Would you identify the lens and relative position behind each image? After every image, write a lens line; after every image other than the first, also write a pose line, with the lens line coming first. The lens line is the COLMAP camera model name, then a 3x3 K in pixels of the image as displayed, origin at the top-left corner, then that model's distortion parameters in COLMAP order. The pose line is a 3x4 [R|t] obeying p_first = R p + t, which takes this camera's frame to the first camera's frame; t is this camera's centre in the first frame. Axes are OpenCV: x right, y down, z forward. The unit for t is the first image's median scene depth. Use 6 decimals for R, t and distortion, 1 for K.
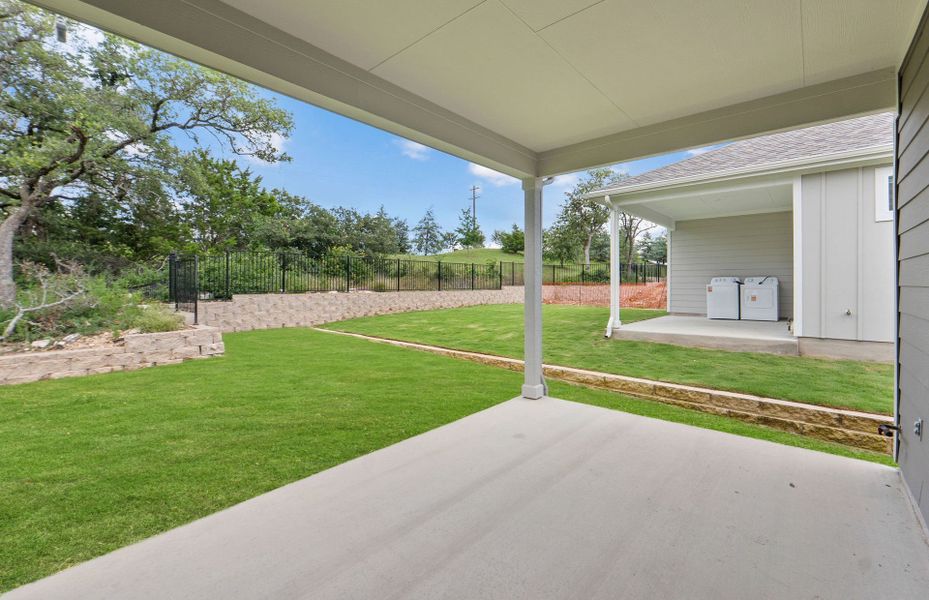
lens RADIAL K [[397.7, 0, 468.1], [0, 397.7, 301.7], [0, 0, 1]] dist [-0.014342, -0.000086]
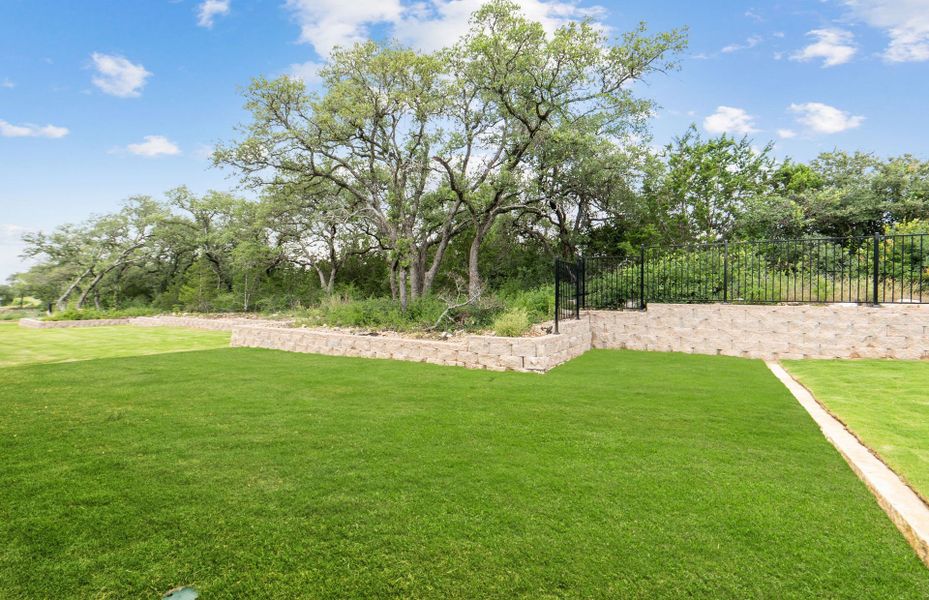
lens RADIAL K [[391.7, 0, 464.5], [0, 391.7, 300.0], [0, 0, 1]] dist [-0.004890, -0.000387]
pose [[0.174428, 0.015182, -0.984553, 0.112046], [-0.049367, 0.998759, 0.006655, -0.010735], [0.983432, 0.047444, 0.174961, 0.484833]]
